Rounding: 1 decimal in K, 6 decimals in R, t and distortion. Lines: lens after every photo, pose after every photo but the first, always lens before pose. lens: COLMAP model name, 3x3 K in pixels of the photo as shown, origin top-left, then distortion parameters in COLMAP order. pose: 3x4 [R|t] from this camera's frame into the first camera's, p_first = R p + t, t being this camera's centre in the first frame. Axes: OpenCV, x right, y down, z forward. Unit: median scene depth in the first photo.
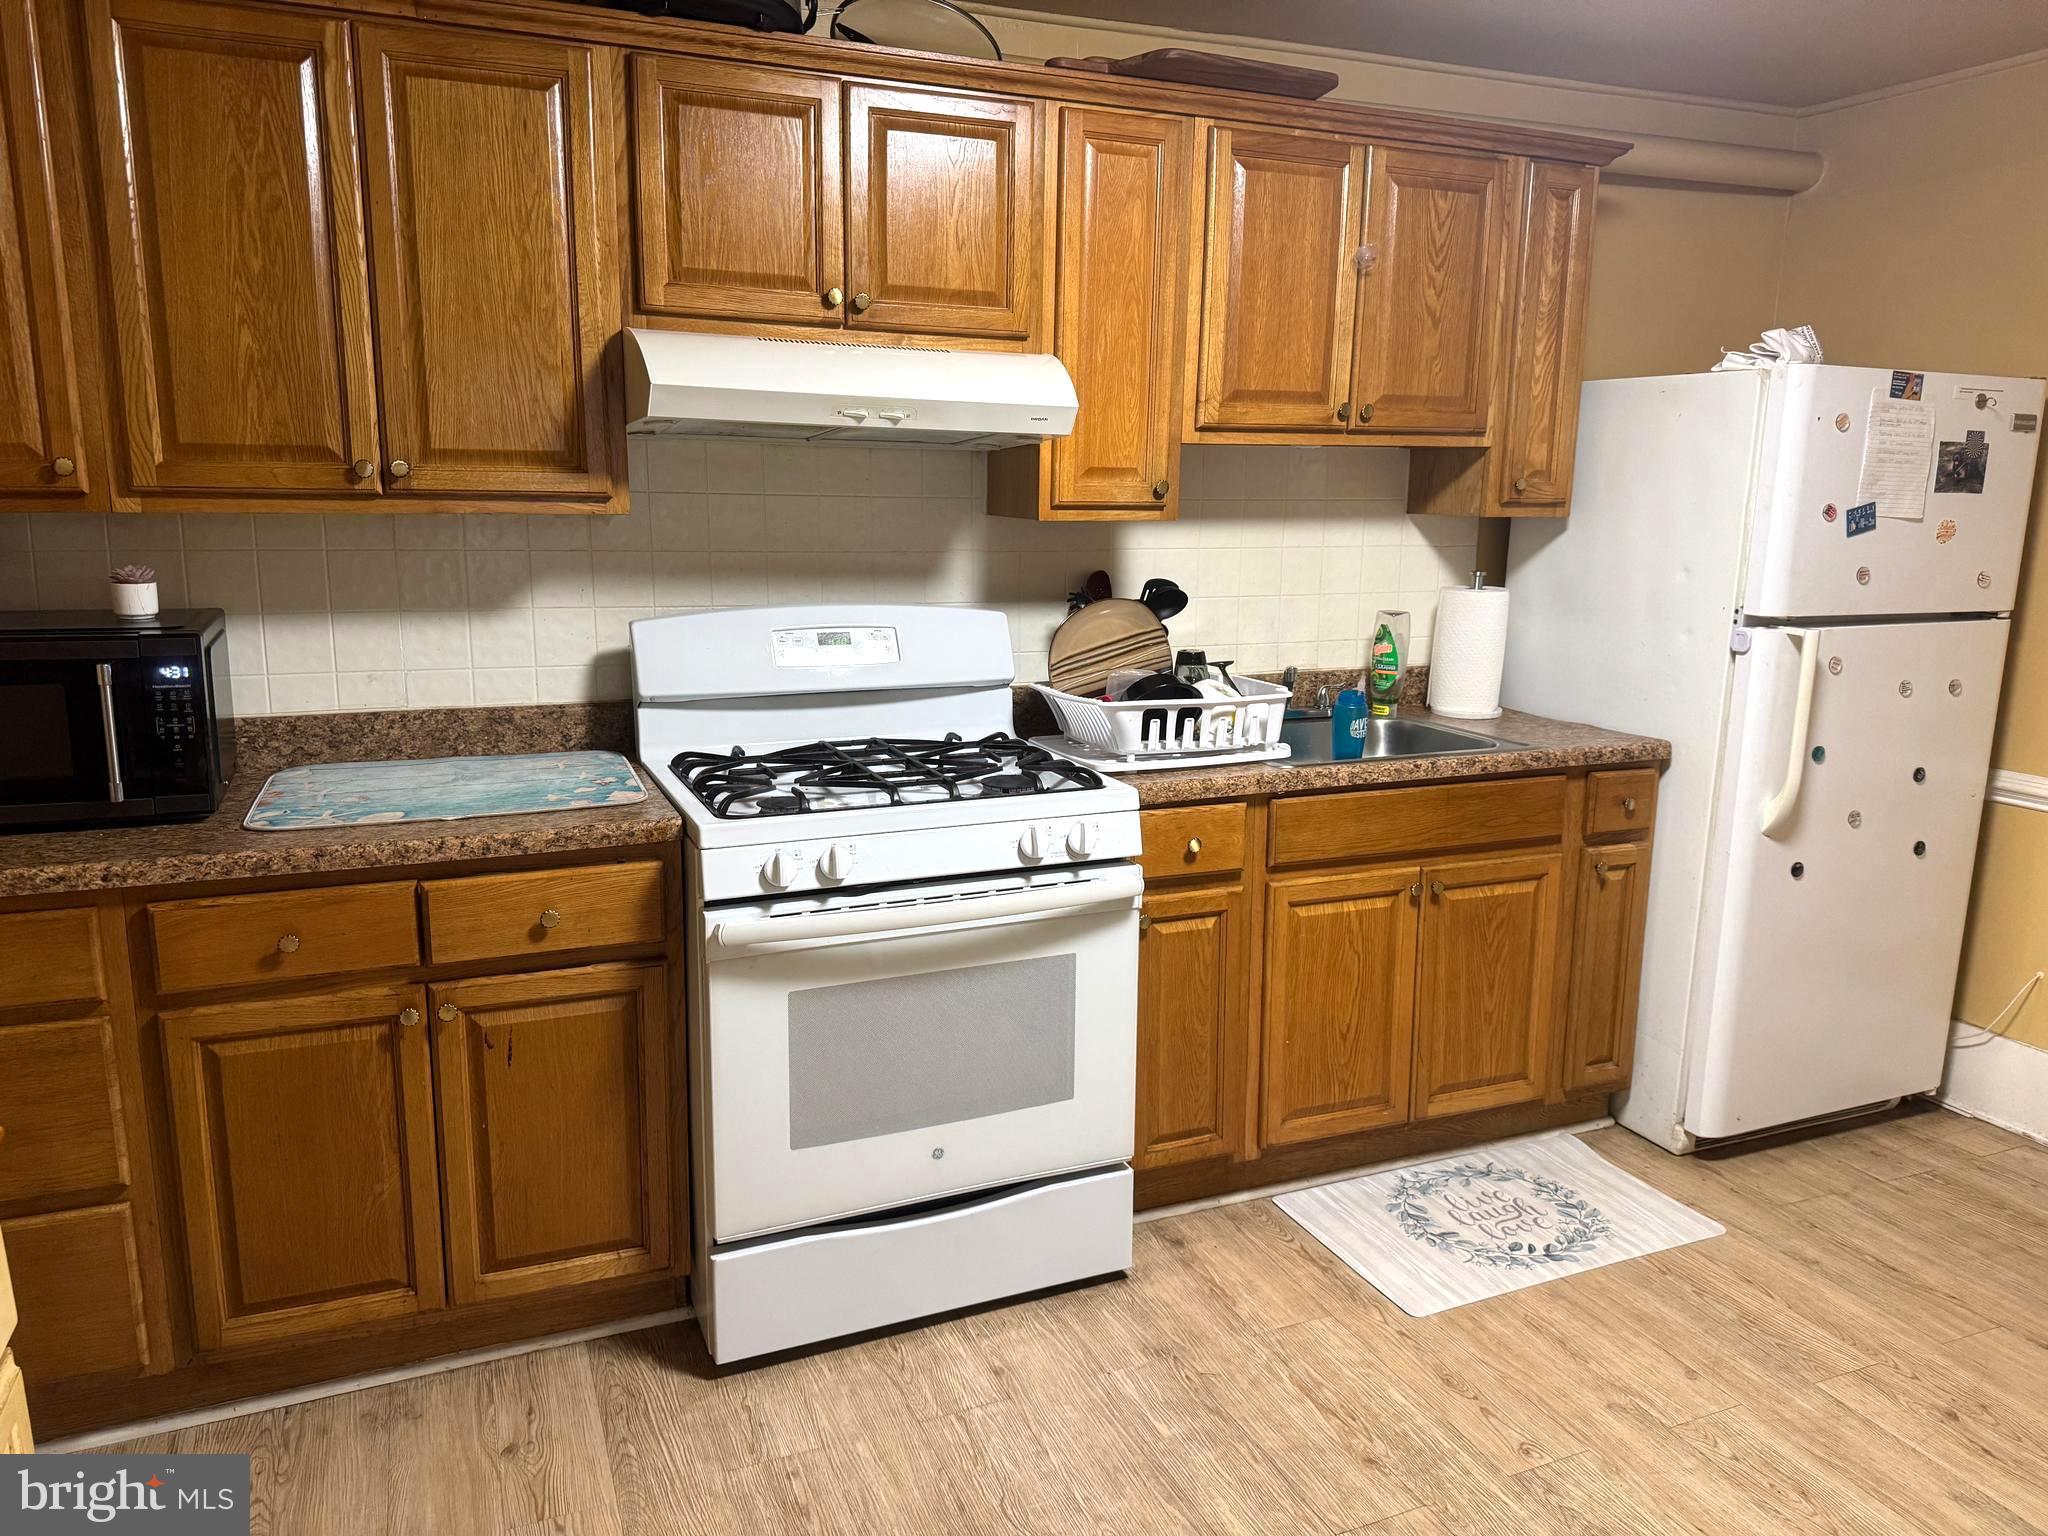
lens RADIAL K [[1436.9, 0, 1028.0], [0, 1436.9, 762.8], [0, 0, 1]] dist [0.092636, -0.096517]
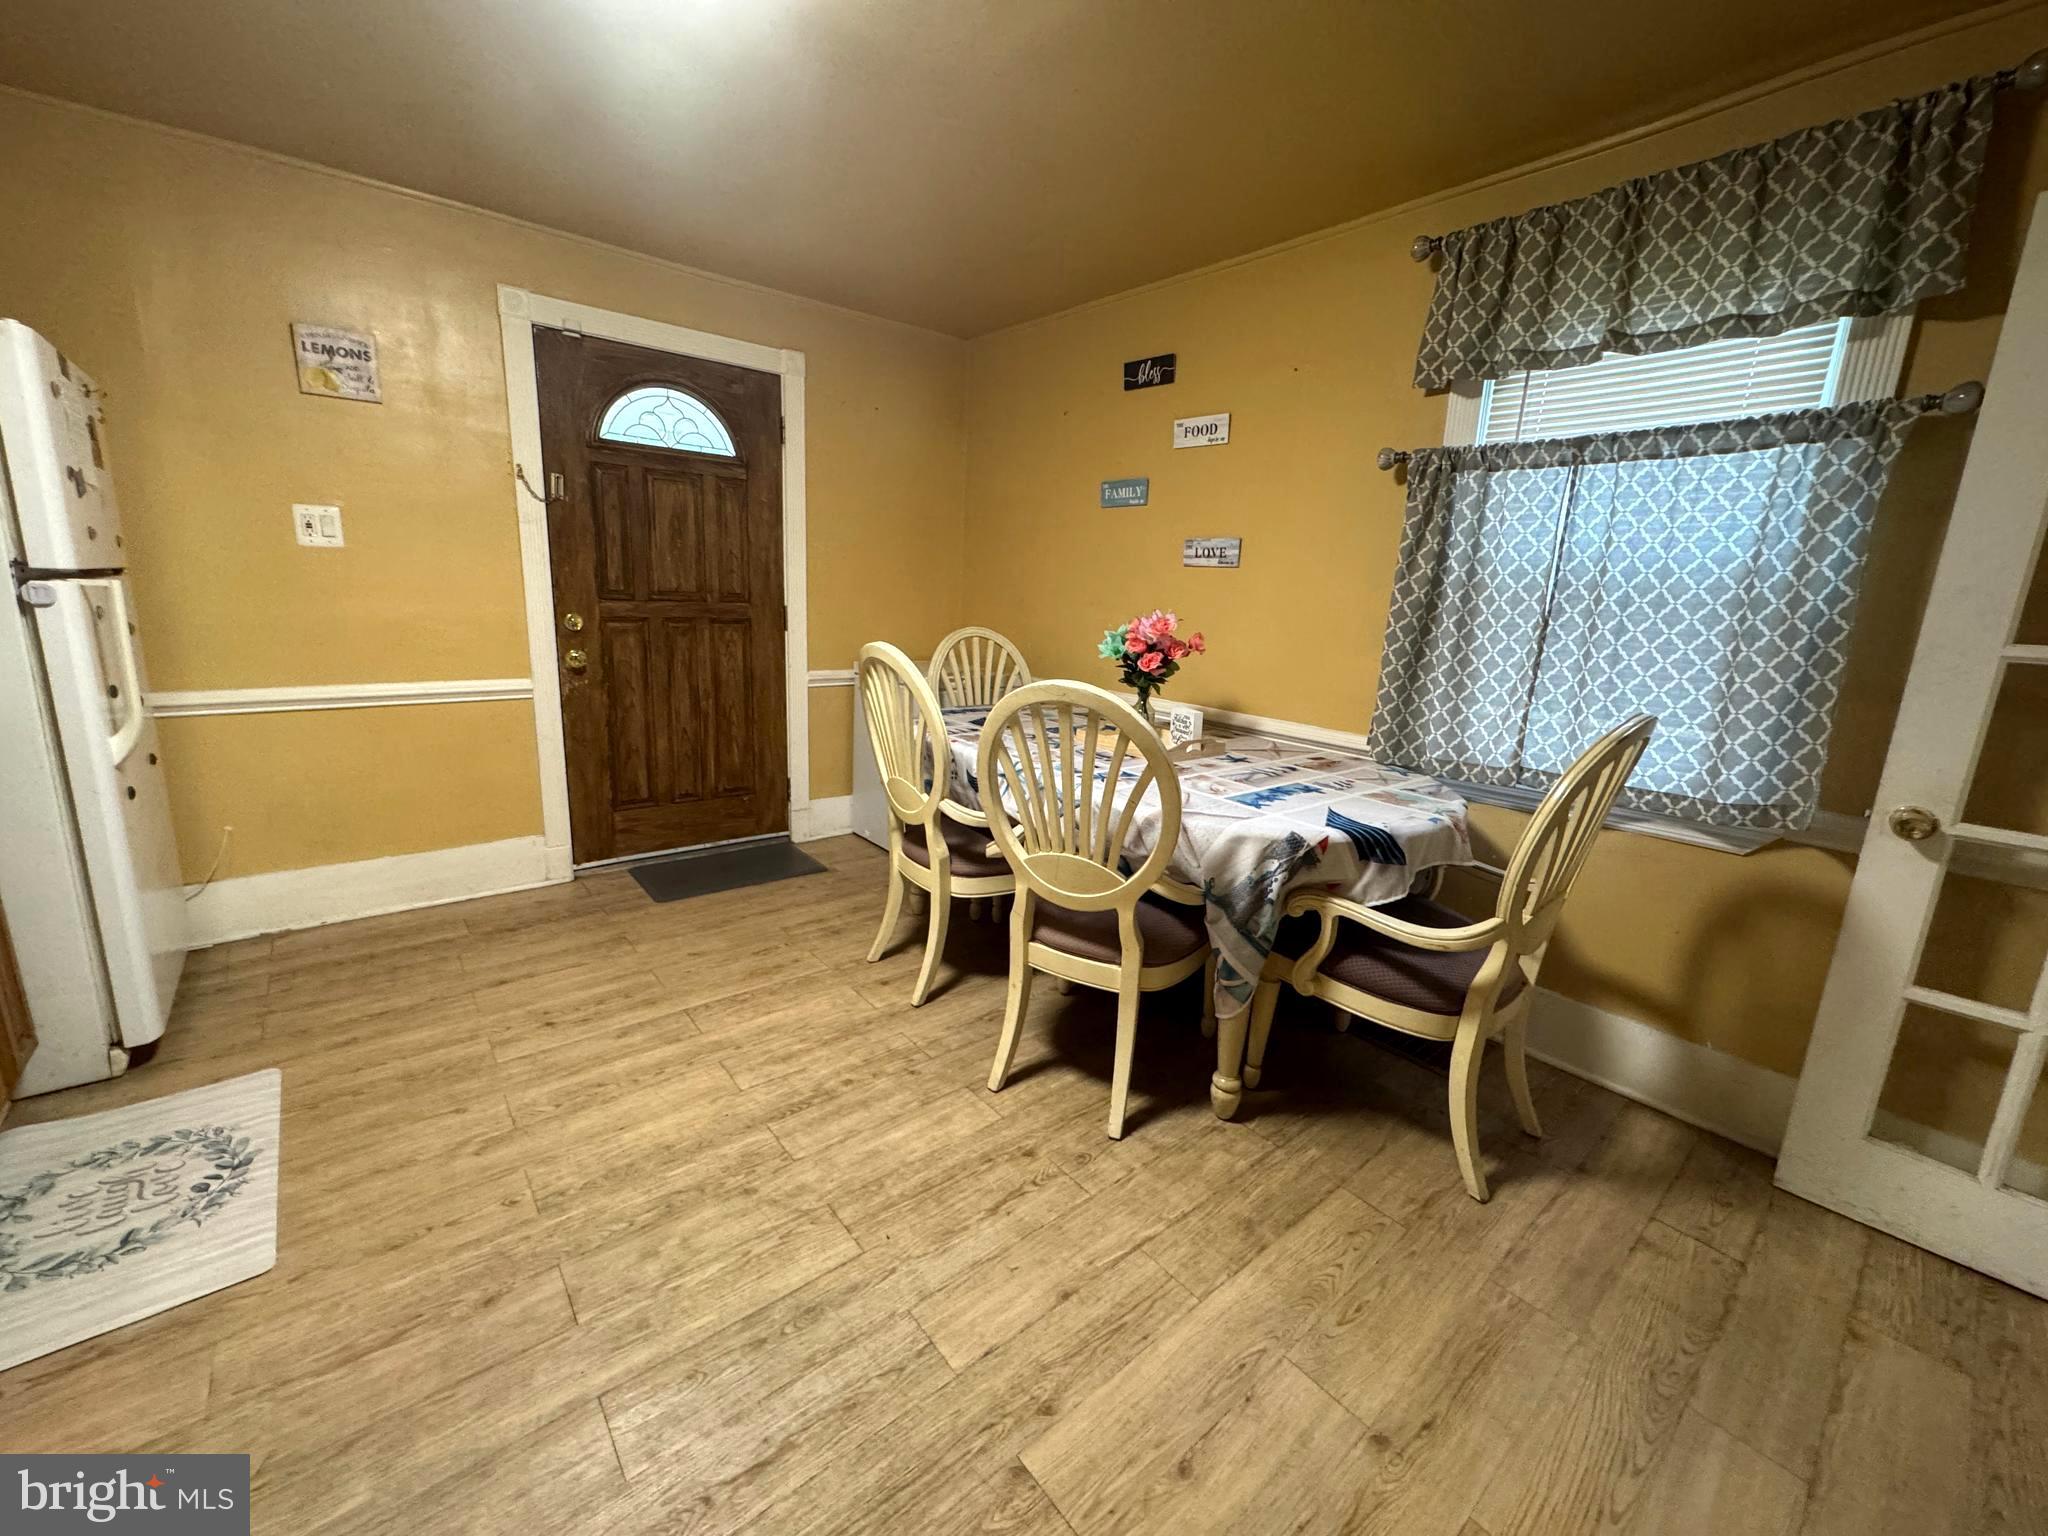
lens RADIAL K [[816.2, 0, 1024.0], [0, 816.2, 768.0], [0, 0, 1]] dist [-0.004729, 0.000254]
pose [[-0.304413, -0.226869, 0.925129, -0.300772], [0.130510, 0.952130, 0.276435, -0.033082], [-0.943557, 0.204889, -0.260232, 0.529217]]
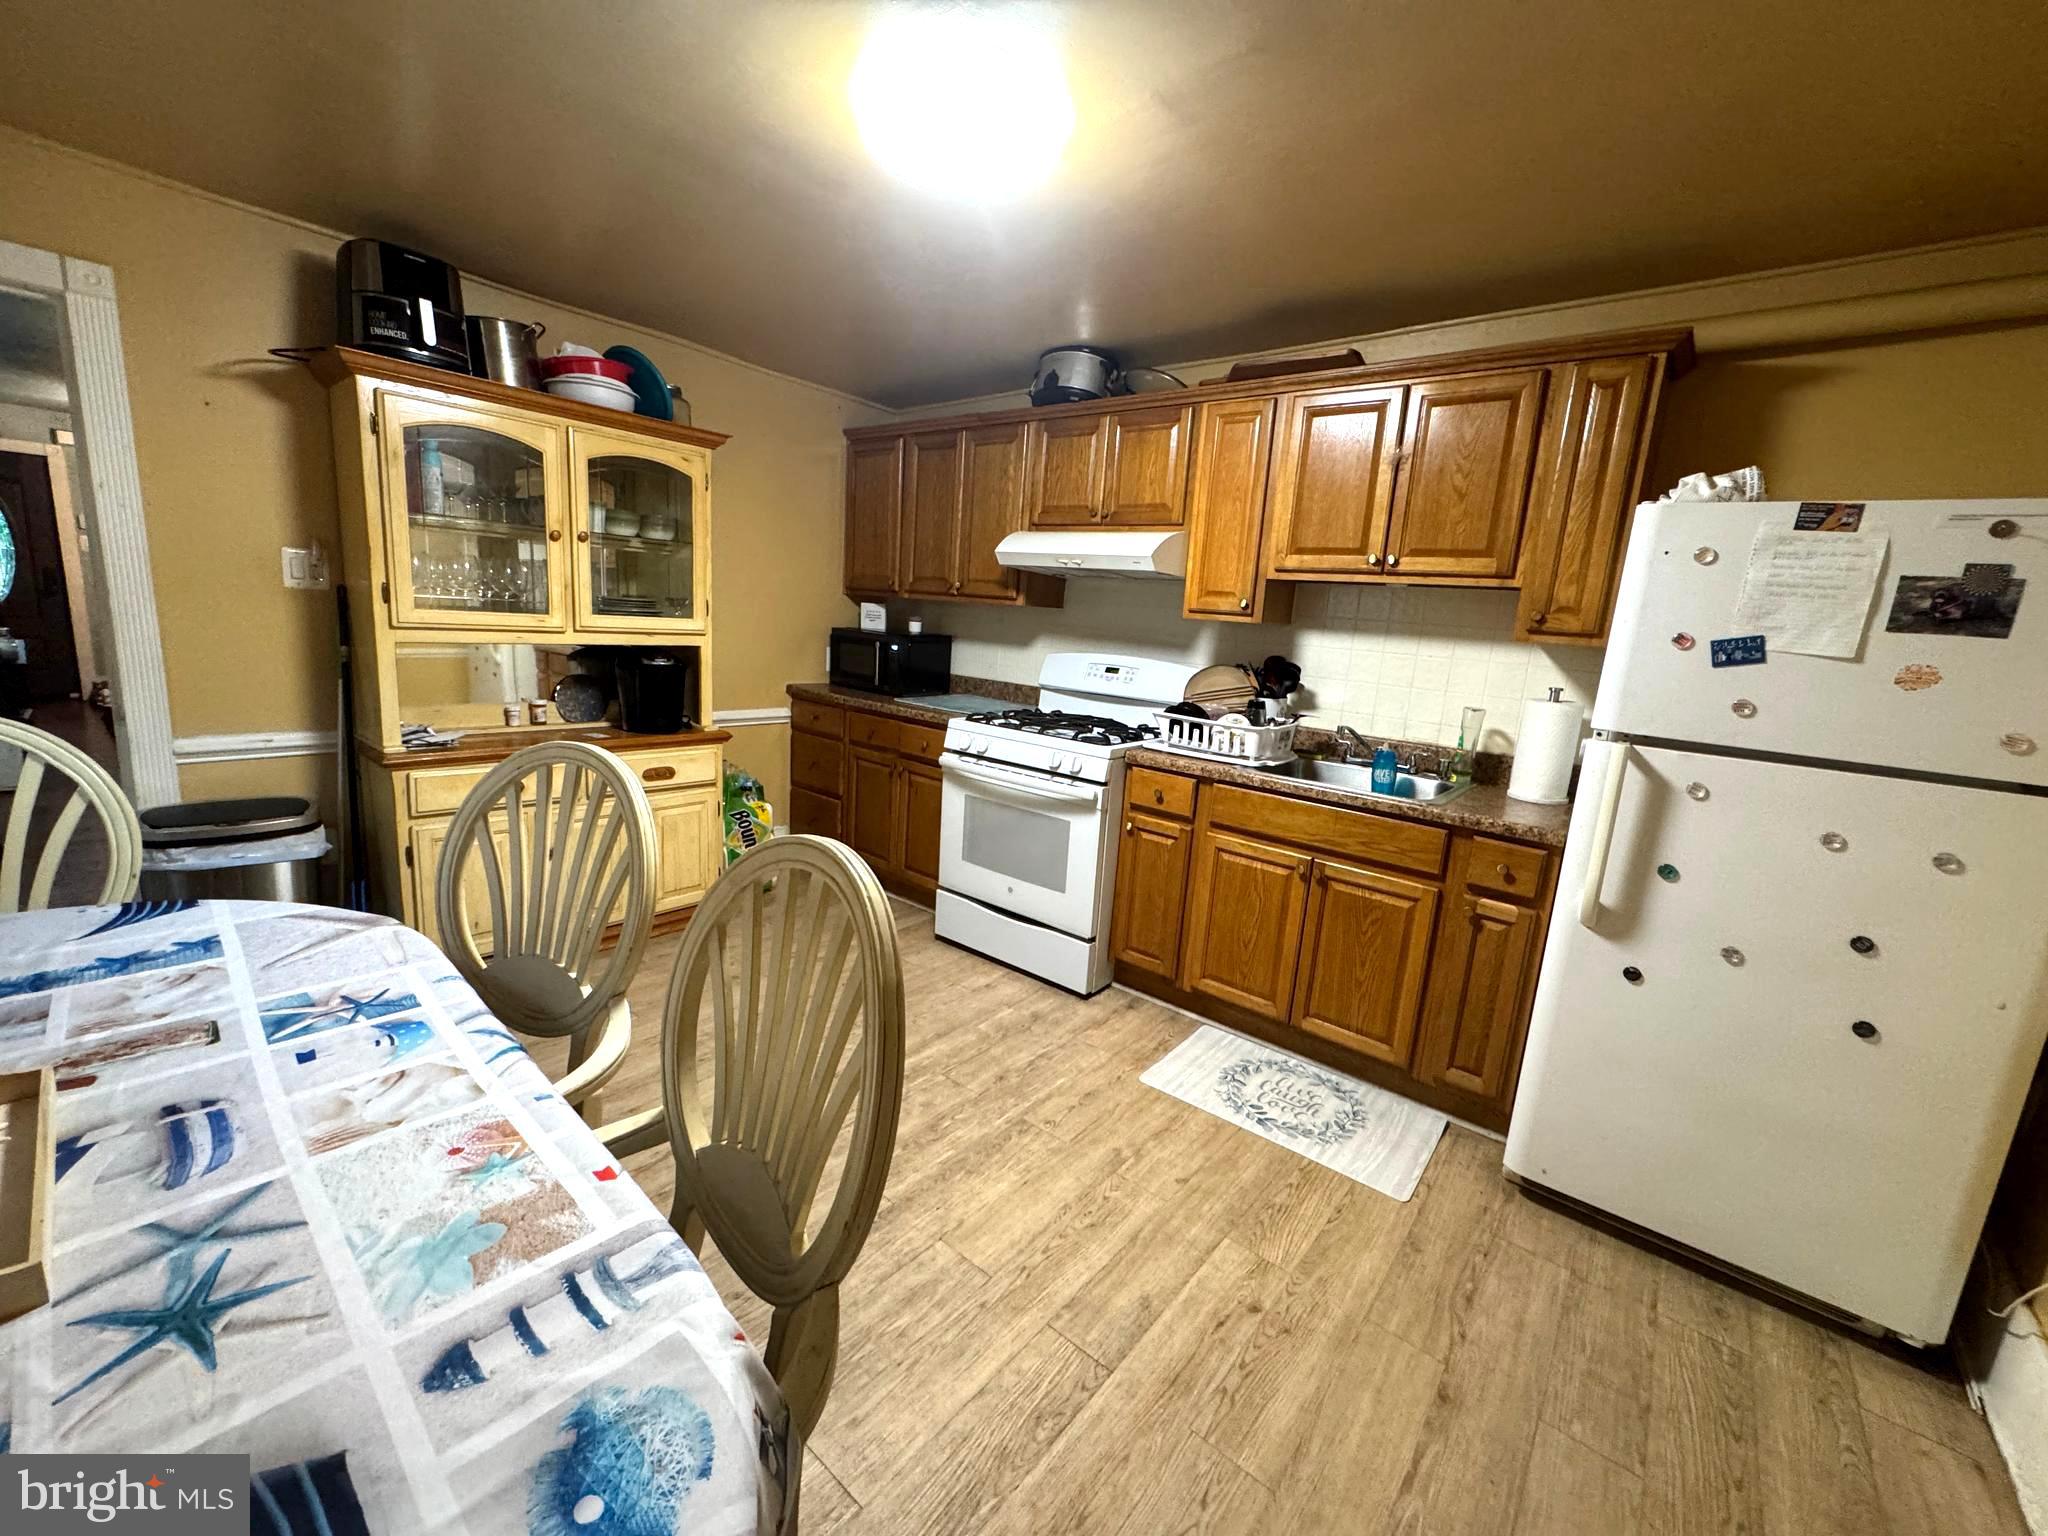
lens RADIAL K [[794.4, 0, 1016.3], [0, 794.4, 754.7], [0, 0, 1]] dist [0.000502, 0.000182]
pose [[0.467350, 0.182733, -0.864981, 0.841531], [-0.227666, 0.970283, 0.081971, -0.029434], [0.854255, 0.158617, 0.495064, 0.323105]]
